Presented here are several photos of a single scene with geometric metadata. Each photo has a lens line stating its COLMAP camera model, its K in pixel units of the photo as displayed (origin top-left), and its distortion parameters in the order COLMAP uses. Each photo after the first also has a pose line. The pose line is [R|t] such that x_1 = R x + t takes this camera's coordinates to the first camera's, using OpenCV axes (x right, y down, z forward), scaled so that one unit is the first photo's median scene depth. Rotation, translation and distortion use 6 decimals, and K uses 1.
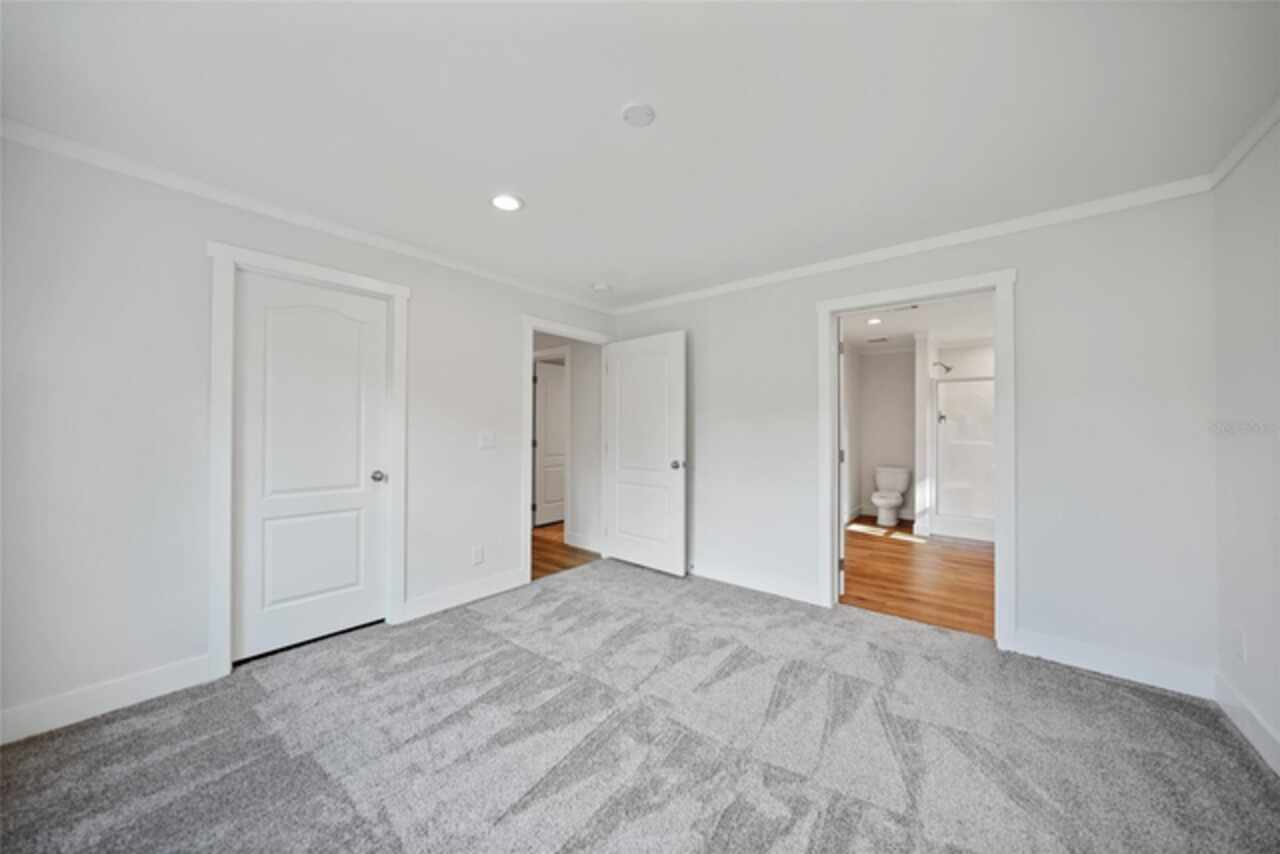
lens RADIAL K [[452.9, 0, 631.9], [0, 452.9, 426.3], [0, 0, 1]] dist [-0.007720, 0.000664]
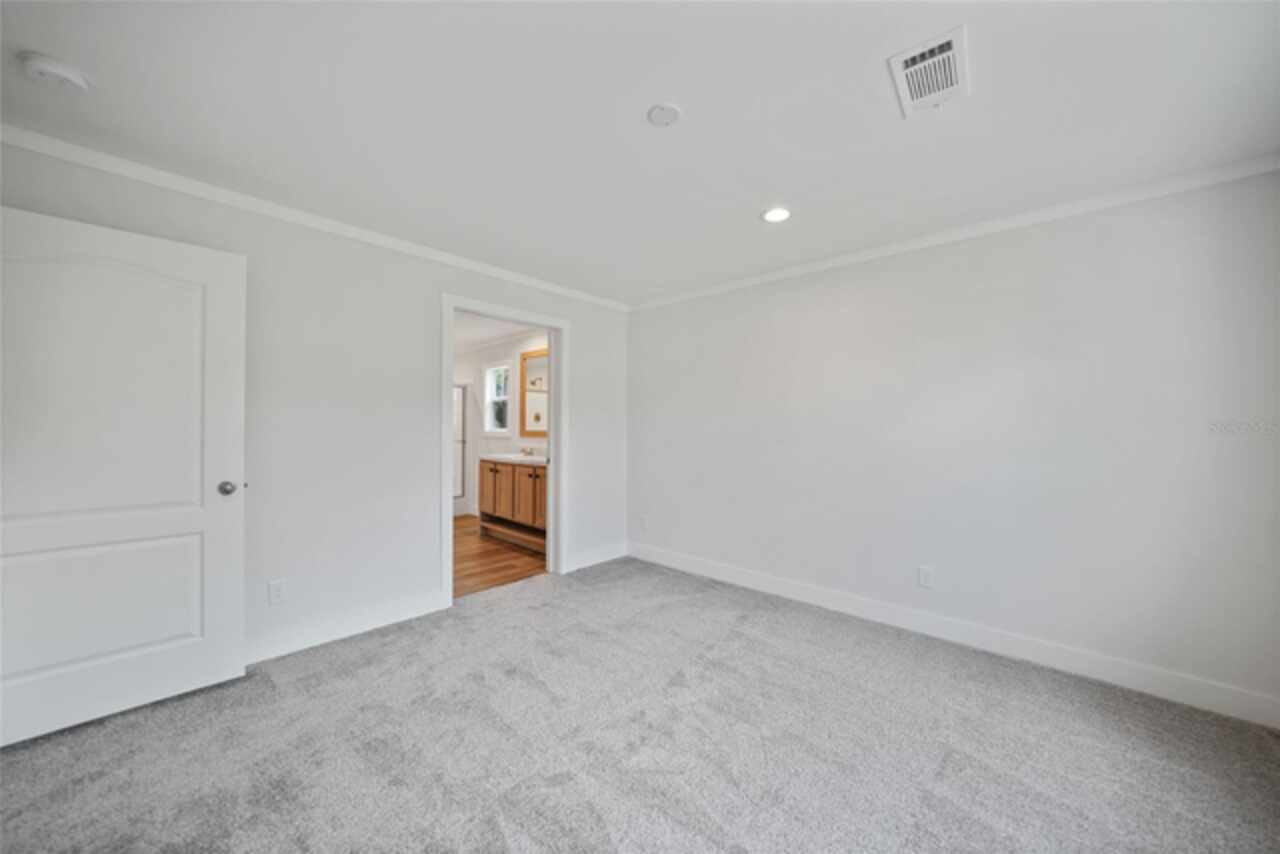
lens RADIAL K [[452.9, 0, 640.8], [0, 452.9, 431.0], [0, 0, 1]] dist [-0.007720, 0.000664]
pose [[0.035860, -0.009168, 0.999315, -0.509027], [-0.011652, 0.999886, 0.009591, 0.000633], [-0.999289, -0.011988, 0.035749, 0.521804]]
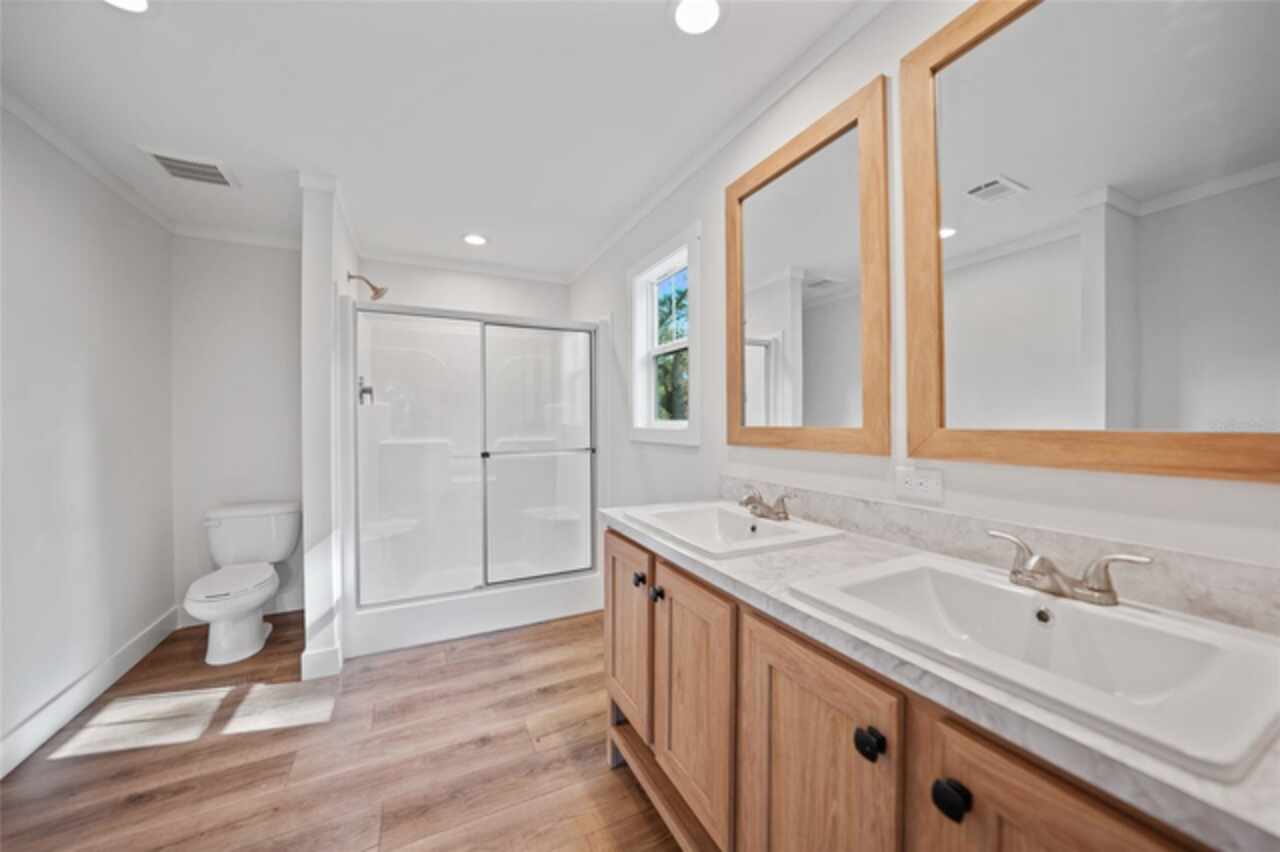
lens RADIAL K [[452.9, 0, 639.0], [0, 452.9, 426.3], [0, 0, 1]] dist [-0.007720, 0.000664]
pose [[0.394231, -0.012043, 0.918932, 0.603634], [-0.002225, 0.999899, 0.014058, 0.012875], [-0.919009, -0.007587, 0.394164, 0.909204]]
